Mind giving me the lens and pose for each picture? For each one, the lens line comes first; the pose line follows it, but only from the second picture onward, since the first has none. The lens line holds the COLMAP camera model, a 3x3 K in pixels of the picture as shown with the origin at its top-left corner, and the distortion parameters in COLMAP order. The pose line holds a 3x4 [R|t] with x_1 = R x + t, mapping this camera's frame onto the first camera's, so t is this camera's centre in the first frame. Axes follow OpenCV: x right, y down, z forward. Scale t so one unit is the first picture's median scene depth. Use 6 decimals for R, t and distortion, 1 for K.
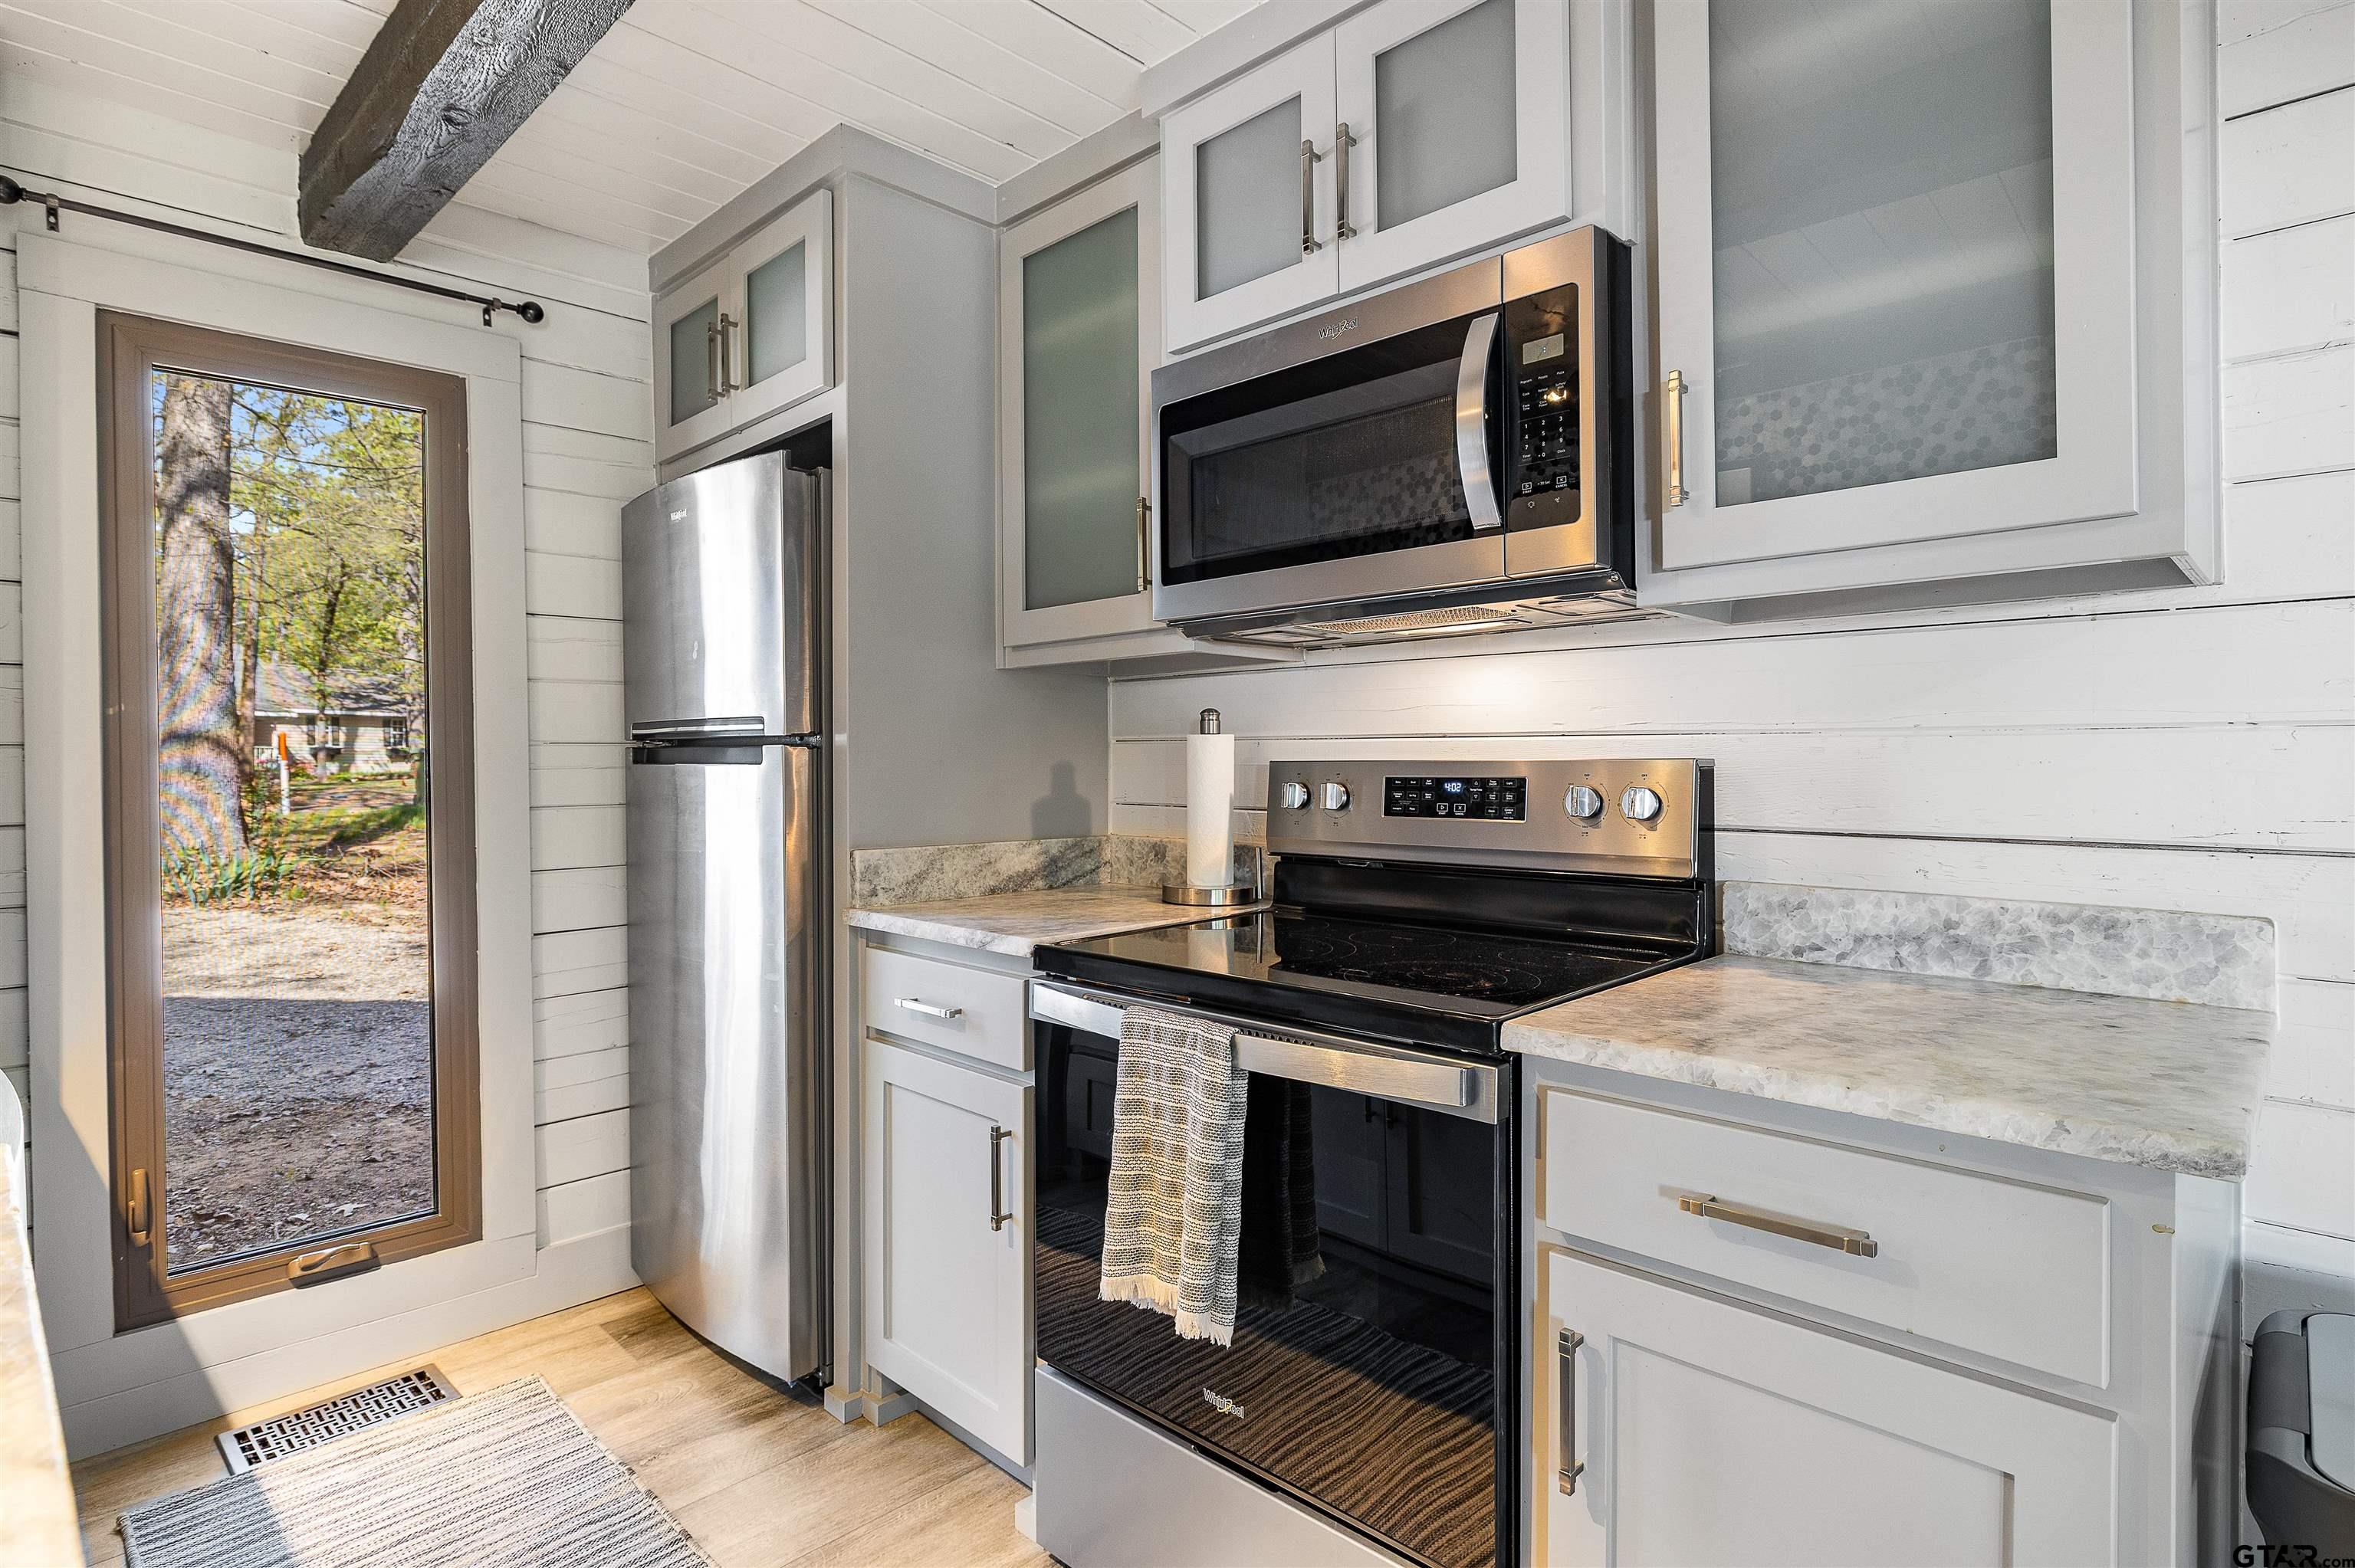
lens RADIAL K [[1203.7, 0, 1177.5], [0, 1203.7, 784.0], [0, 0, 1]] dist [-0.002076, 0.000256]
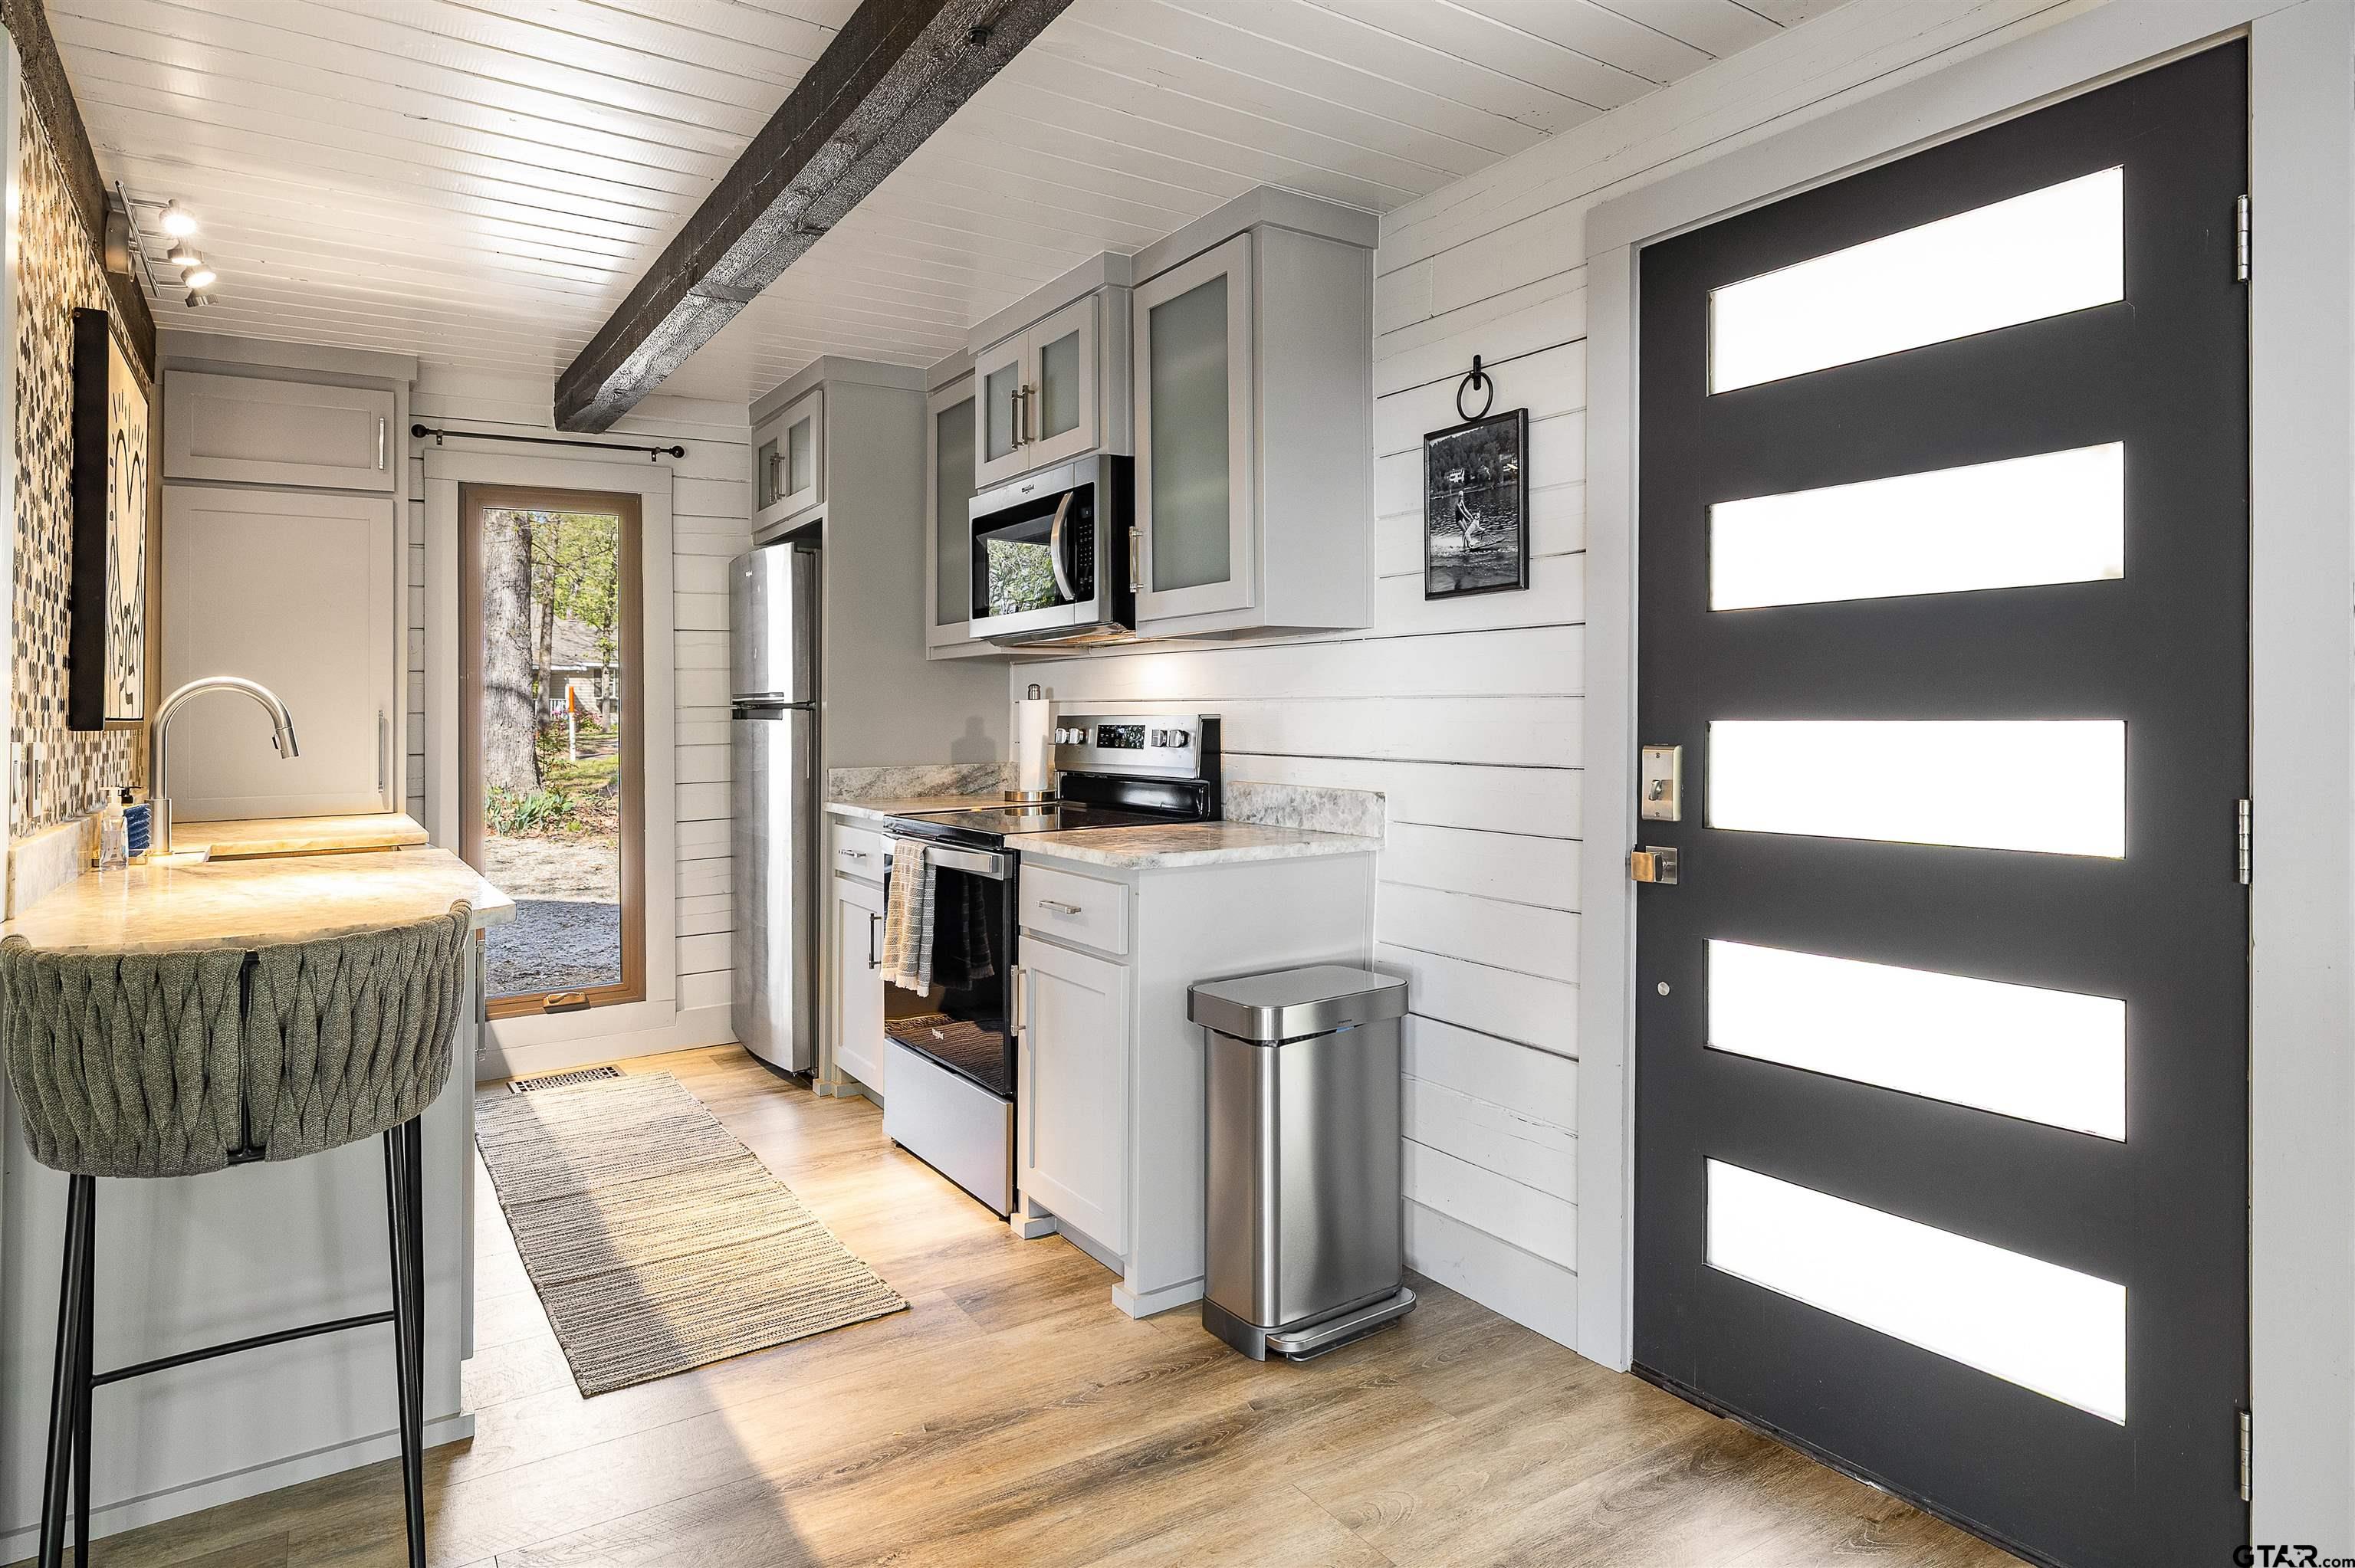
lens RADIAL K [[1324.9, 0, 1177.8], [0, 1324.9, 685.4], [0, 0, 1]] dist [0.000091, -0.000149]
pose [[0.977301, -0.013640, -0.211418, 0.596926], [0.006720, 0.999419, -0.033419, 0.001873], [0.211751, 0.031239, 0.976824, -0.729914]]
